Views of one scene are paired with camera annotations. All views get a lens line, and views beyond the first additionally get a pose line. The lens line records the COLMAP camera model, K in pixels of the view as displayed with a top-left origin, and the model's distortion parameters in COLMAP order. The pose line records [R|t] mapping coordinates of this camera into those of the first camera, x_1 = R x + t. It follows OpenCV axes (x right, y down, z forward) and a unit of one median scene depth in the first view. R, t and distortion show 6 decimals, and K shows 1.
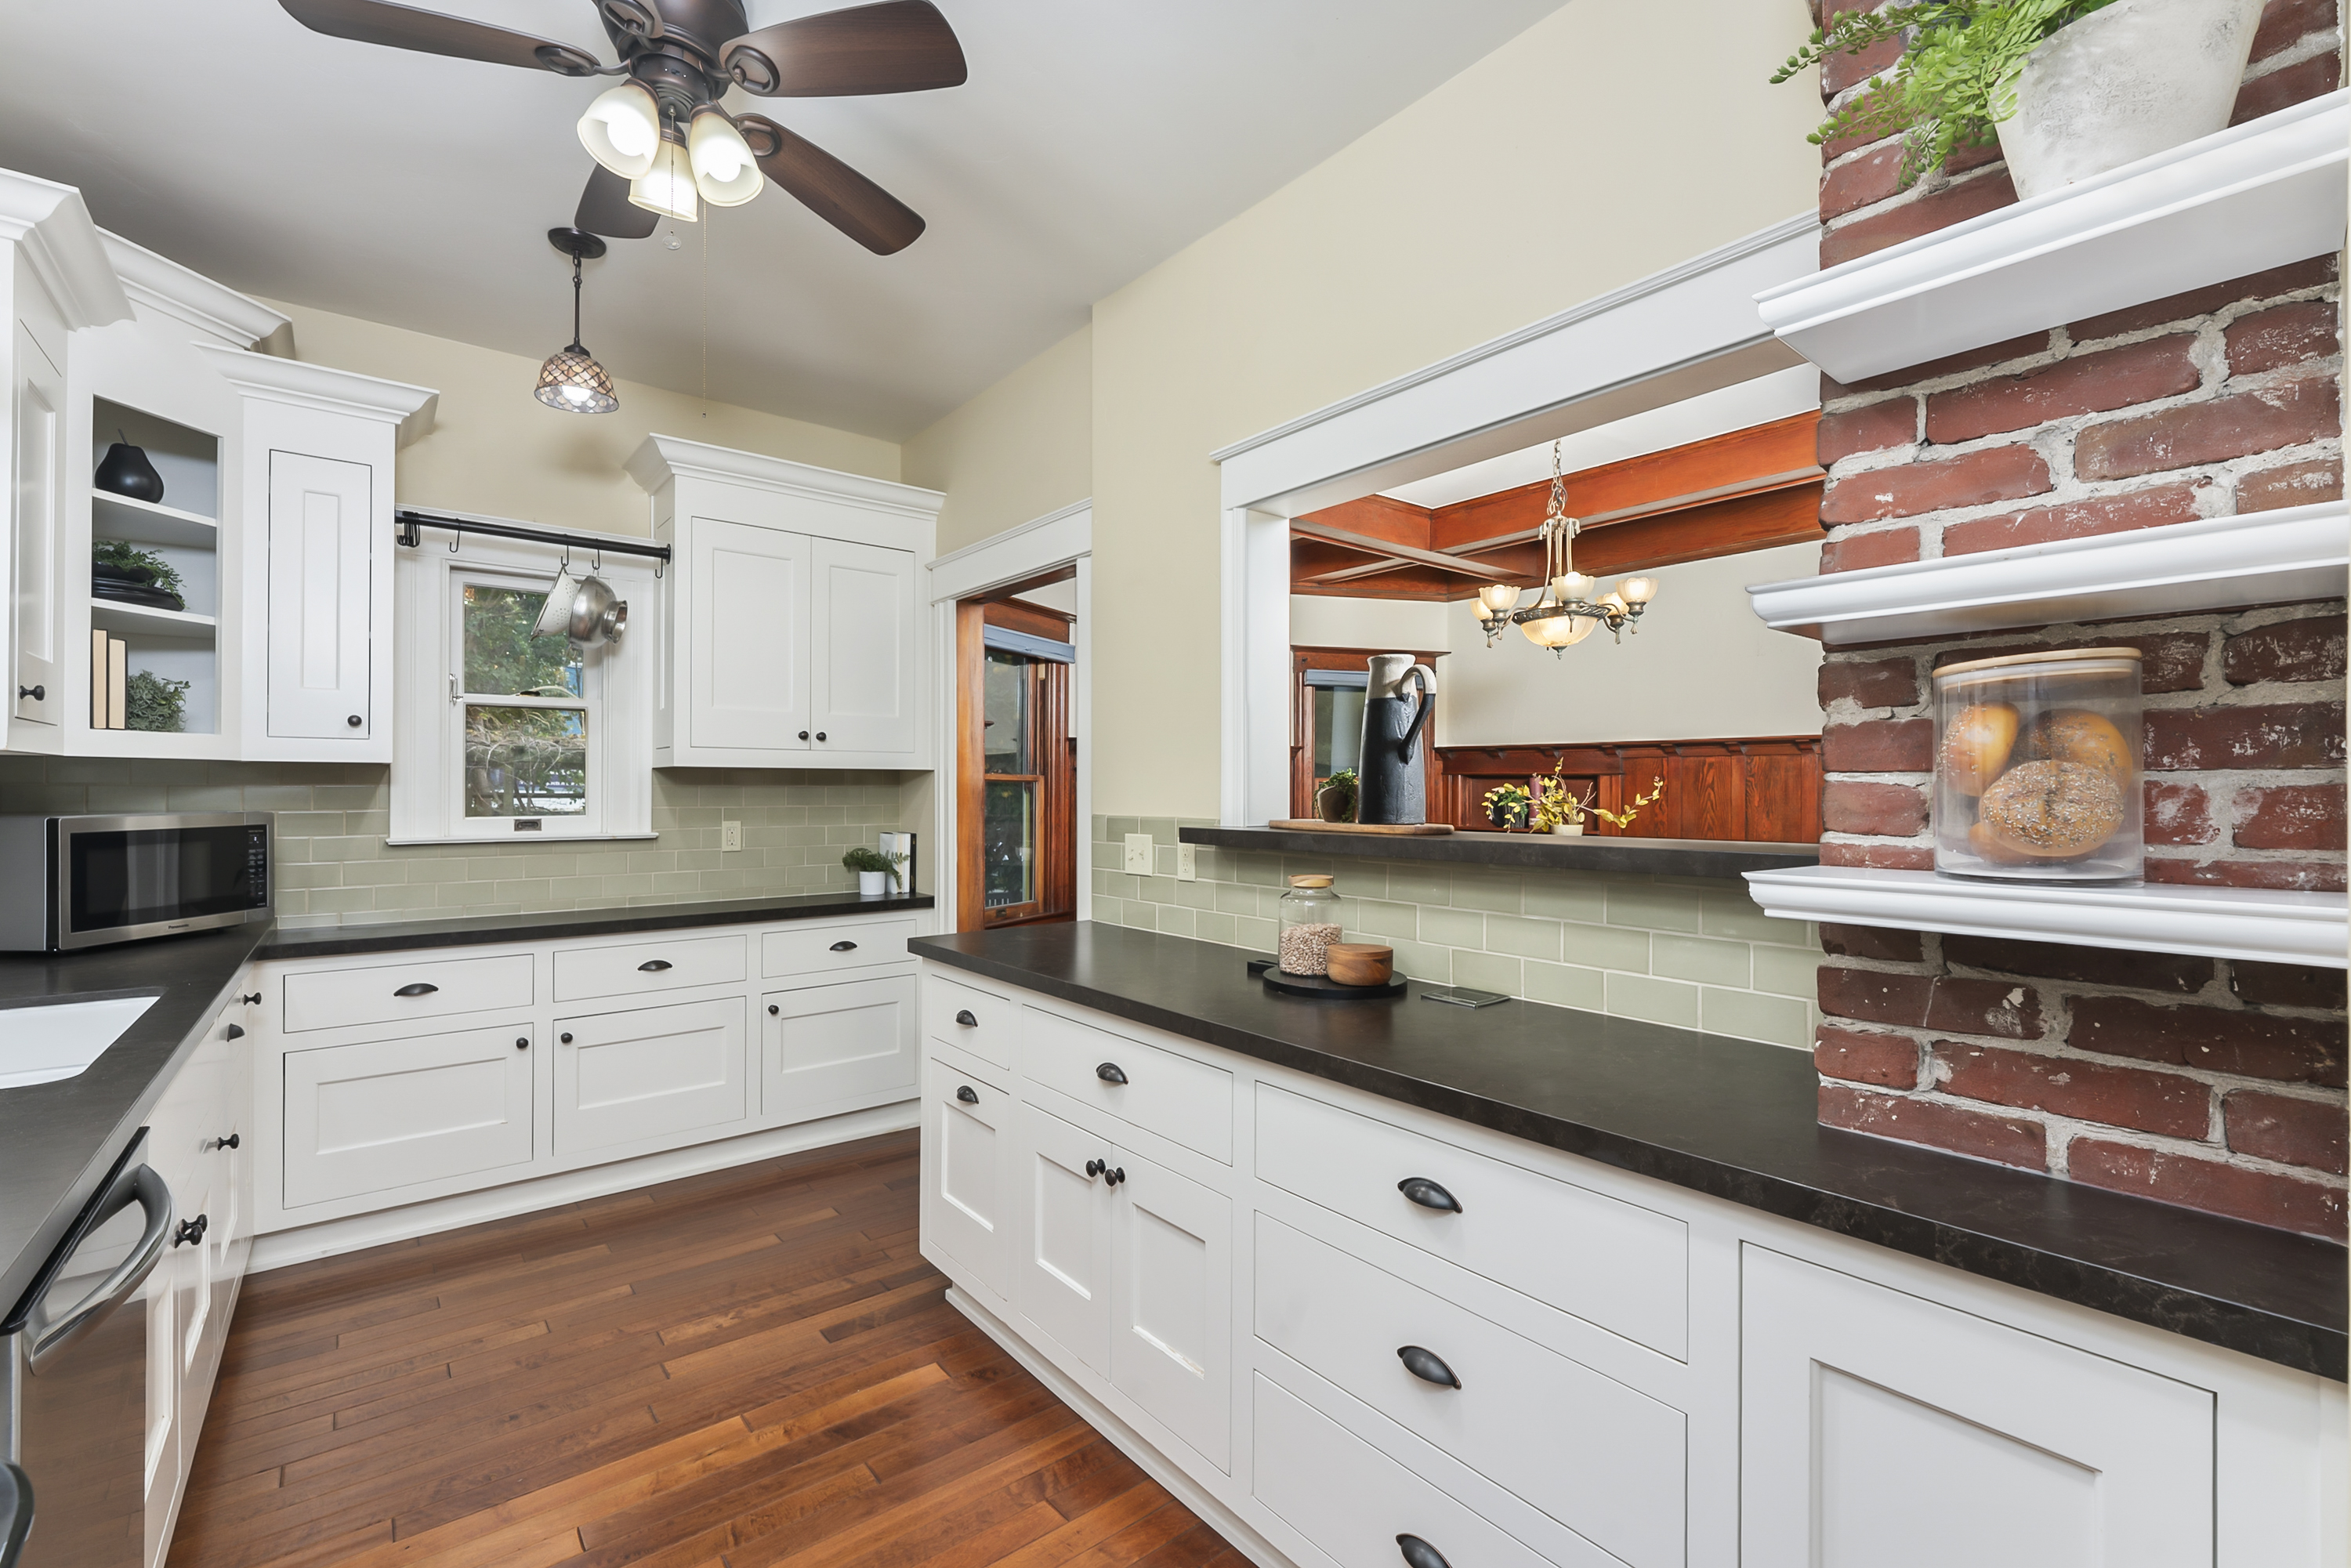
lens RADIAL K [[1005.6, 0, 1144.5], [0, 1005.6, 781.3], [0, 0, 1]] dist [0.001726, -0.001167]
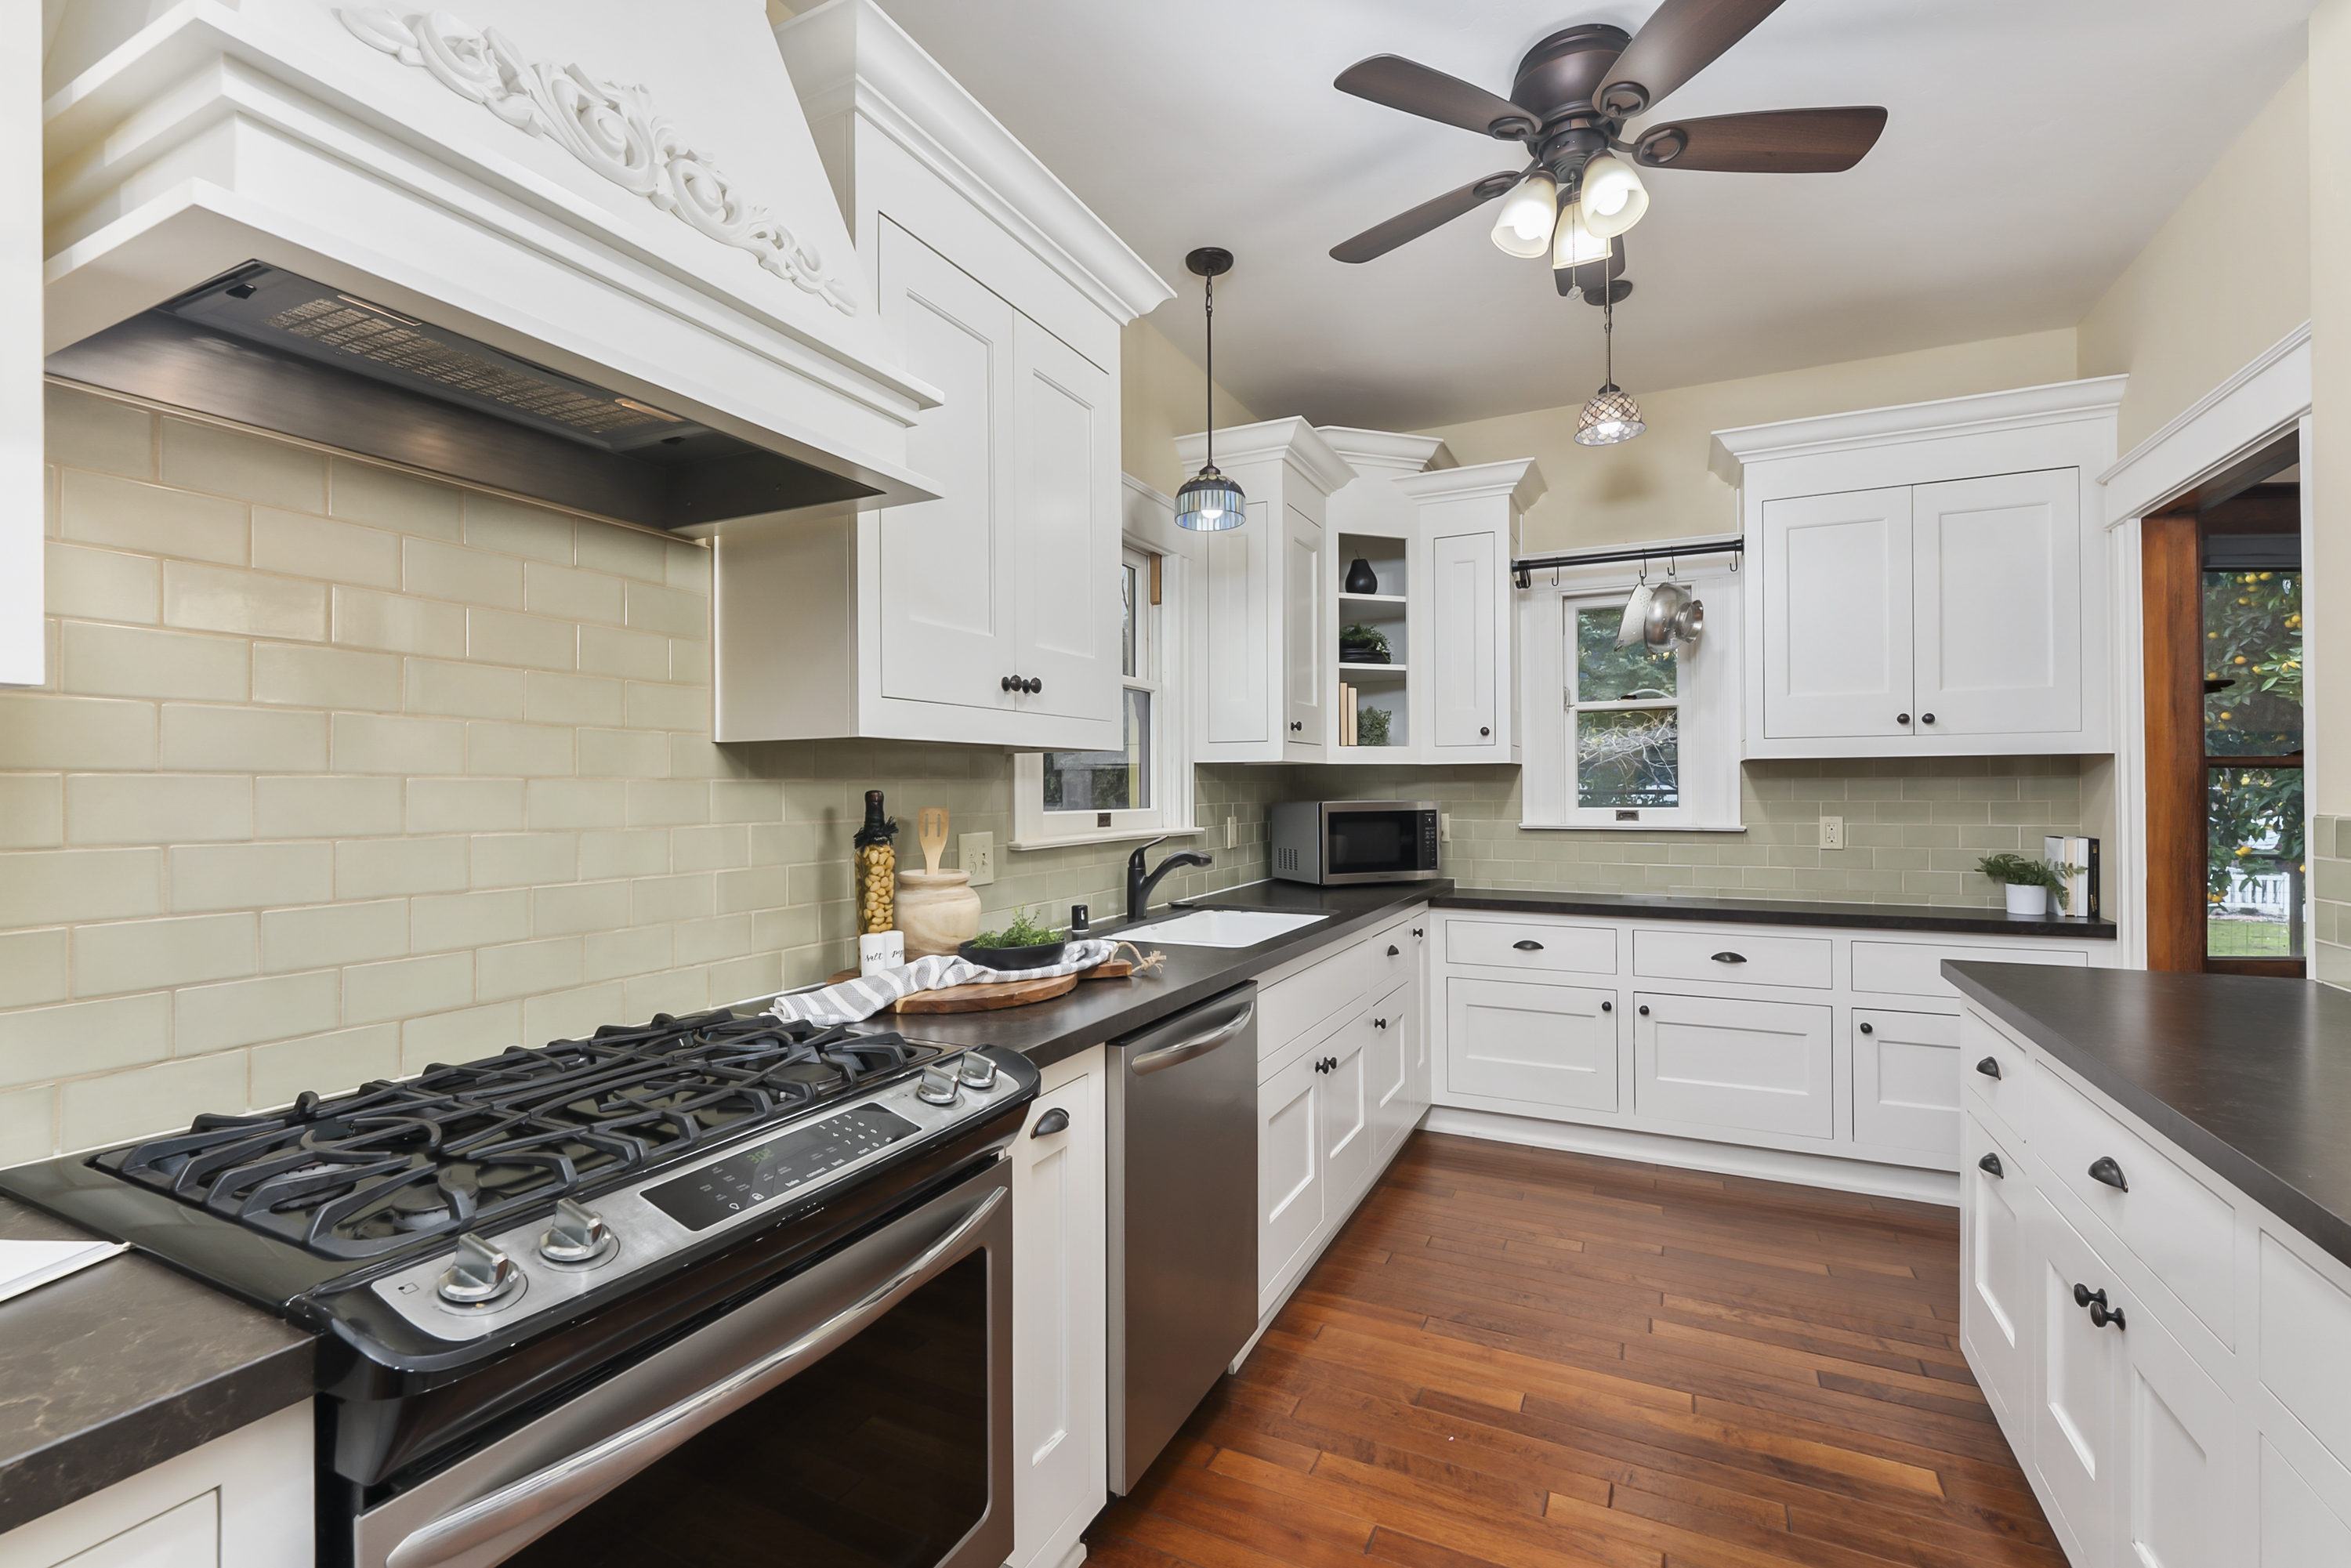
lens RADIAL K [[1005.6, 0, 1152.6], [0, 1005.6, 784.1], [0, 0, 1]] dist [0.001726, -0.001167]
pose [[0.424392, -0.007042, -0.905451, 0.196223], [0.011811, 0.999928, -0.002241, 0.005311], [0.905401, -0.009743, 0.424445, 0.053319]]
